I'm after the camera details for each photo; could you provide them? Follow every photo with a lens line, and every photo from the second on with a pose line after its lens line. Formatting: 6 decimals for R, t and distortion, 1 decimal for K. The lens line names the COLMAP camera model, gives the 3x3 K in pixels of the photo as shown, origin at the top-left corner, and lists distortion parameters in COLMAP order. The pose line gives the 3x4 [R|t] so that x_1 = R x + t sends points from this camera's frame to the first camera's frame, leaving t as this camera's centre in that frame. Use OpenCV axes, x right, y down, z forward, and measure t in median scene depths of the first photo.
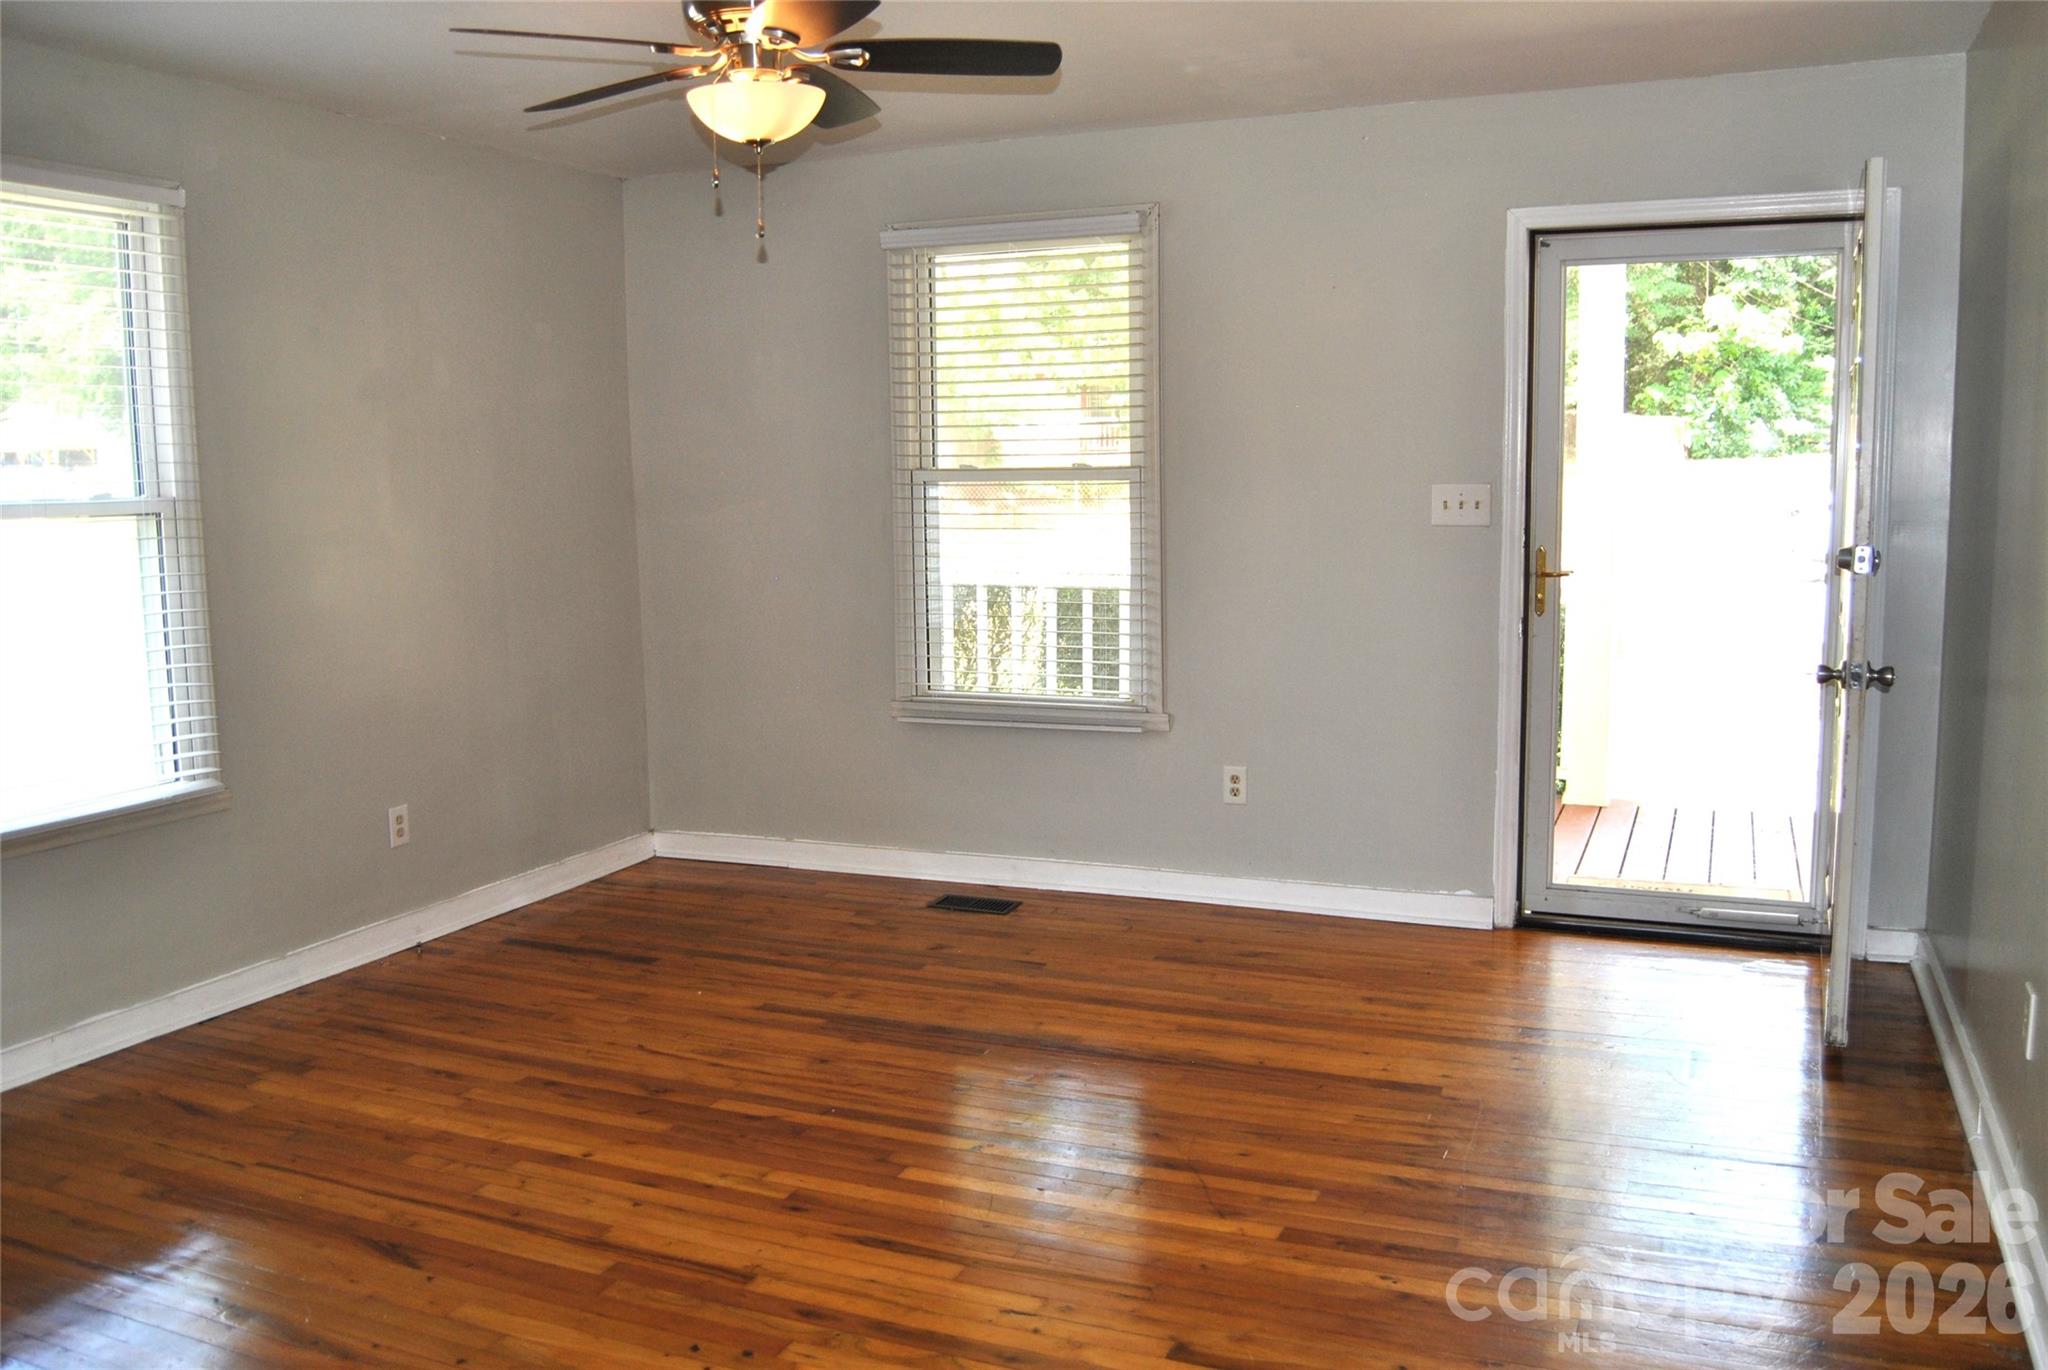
lens RADIAL K [[1675.6, 0, 1052.5], [0, 1675.6, 687.8], [0, 0, 1]] dist [-0.099281, 0.067147]
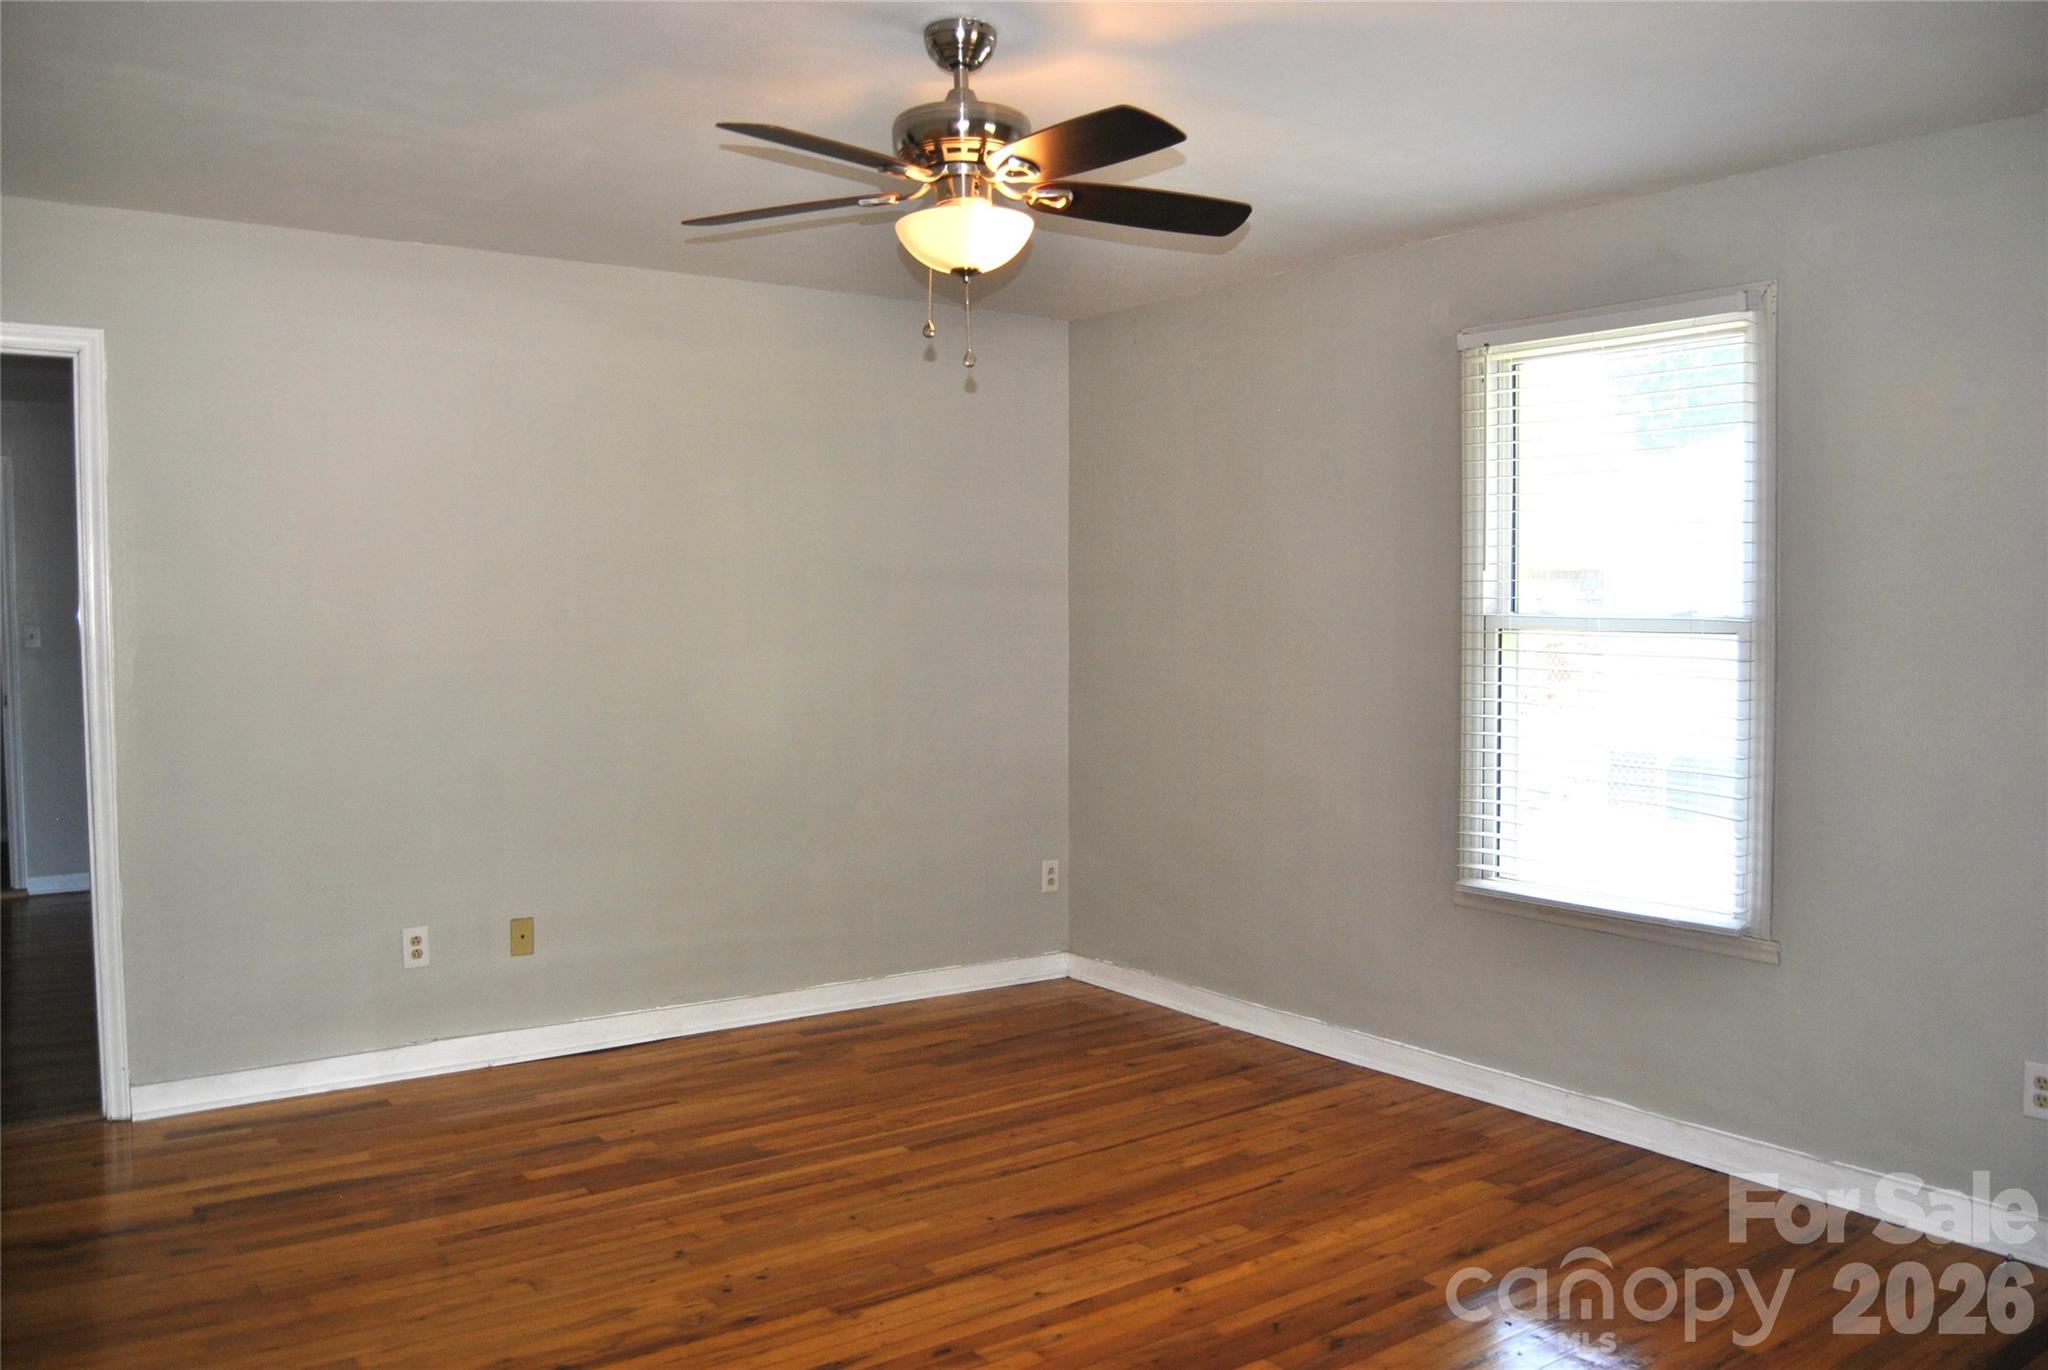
lens RADIAL K [[1648.5, 0, 1057.1], [0, 1648.5, 682.1], [0, 0, 1]] dist [-0.077966, 0.007817]
pose [[-0.501768, 0.058508, -0.863021, 0.449936], [-0.106823, 0.985881, 0.128945, -0.150231], [0.858381, 0.156891, -0.488434, 1.066180]]
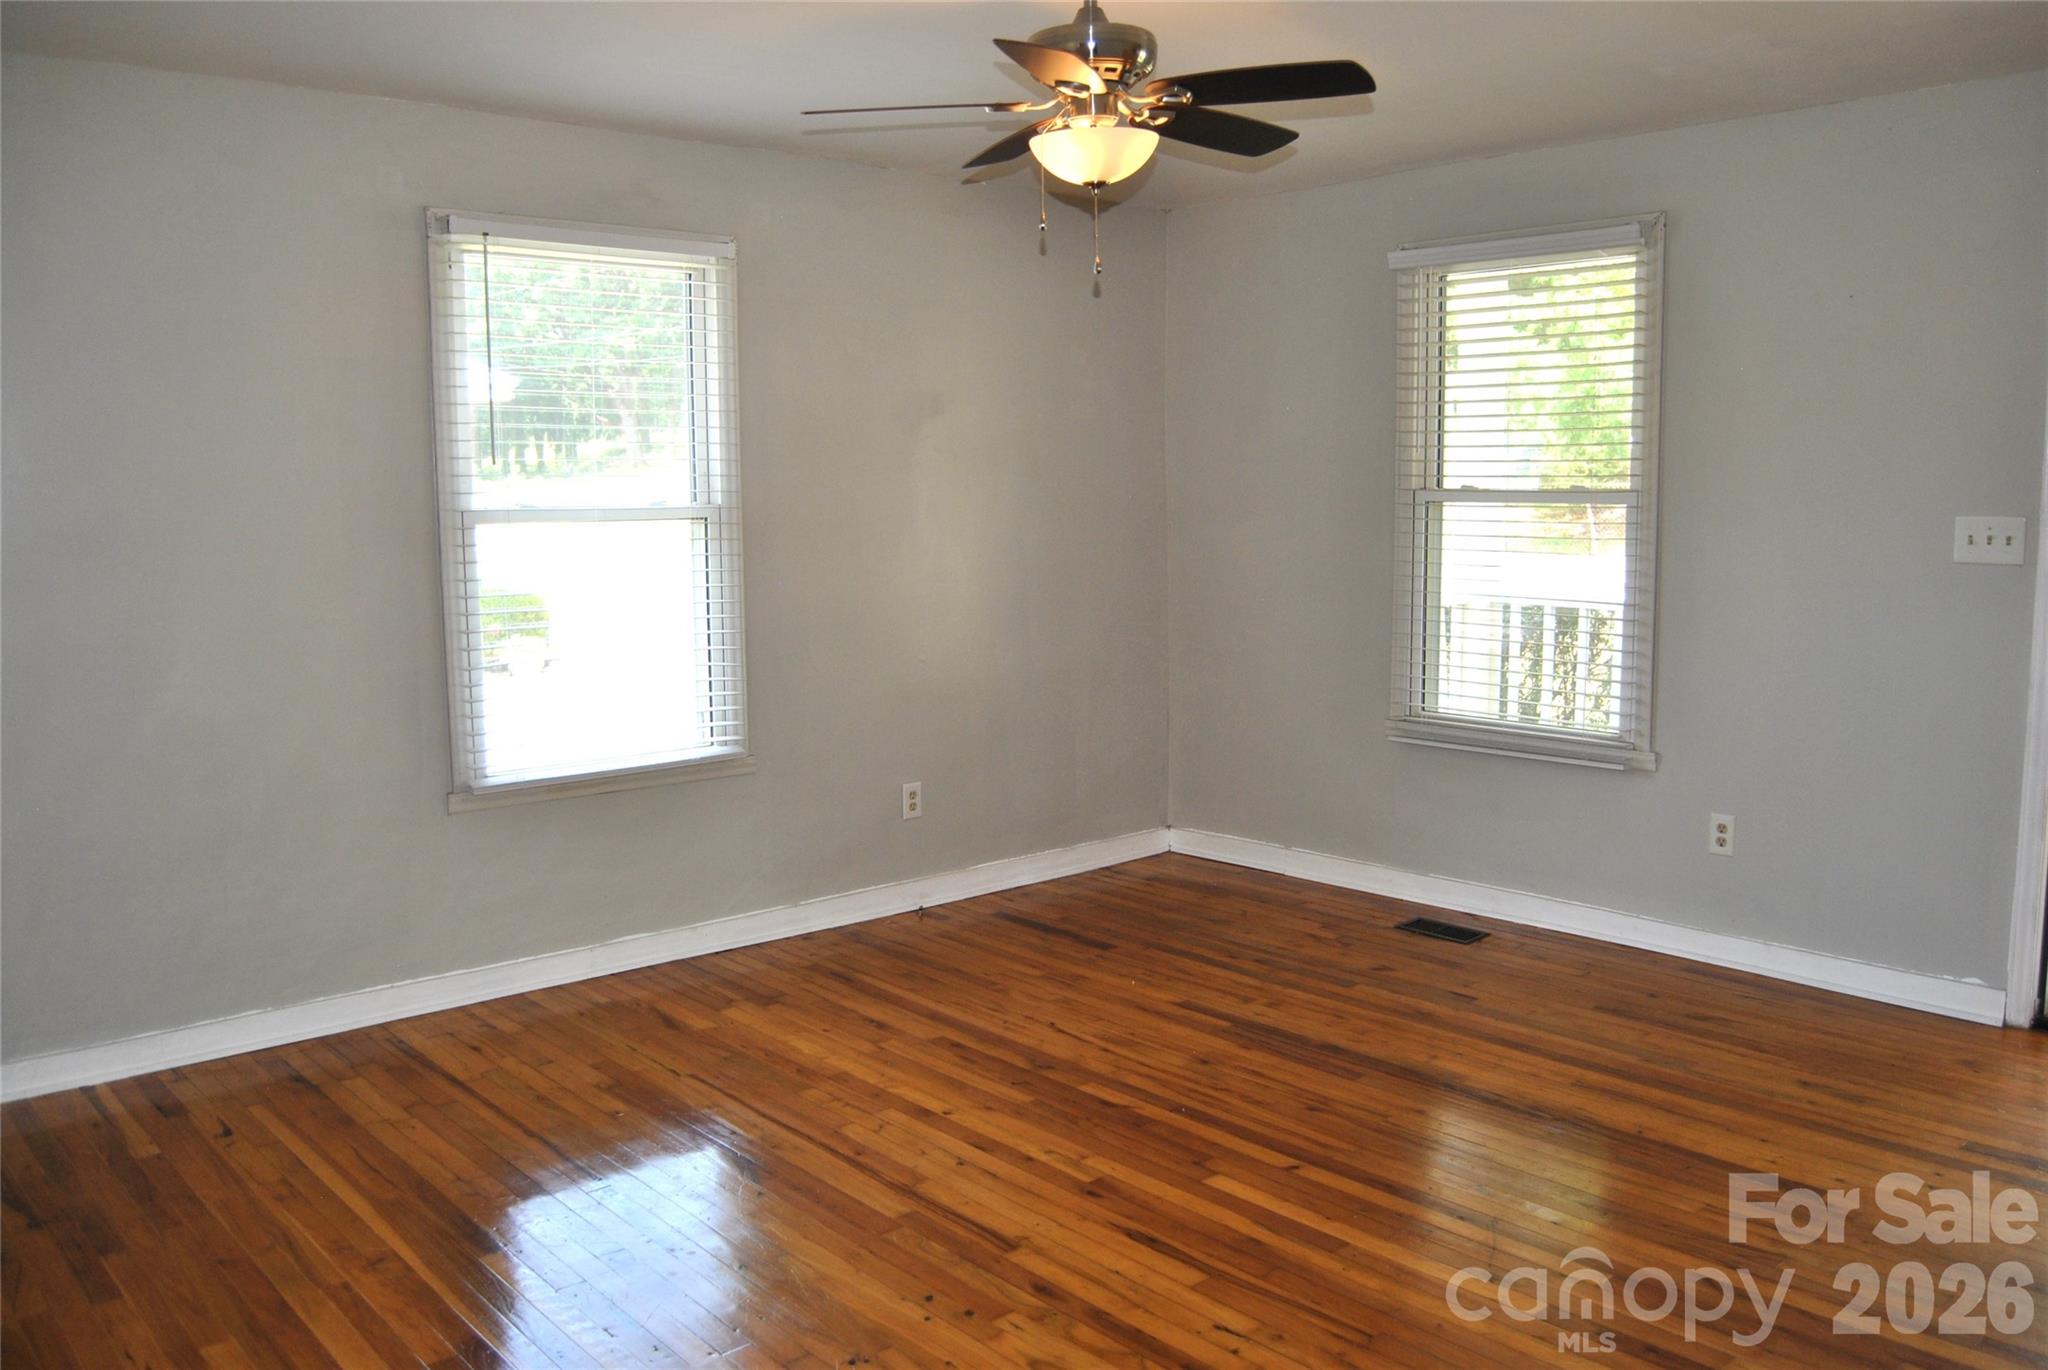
lens RADIAL K [[1648.5, 0, 1057.1], [0, 1648.5, 682.1], [0, 0, 1]] dist [-0.077966, 0.007817]
pose [[0.906608, 0.059105, -0.417813, 0.174734], [-0.062056, 0.998051, 0.006531, -0.011153], [0.417385, 0.020007, 0.908509, 0.028737]]
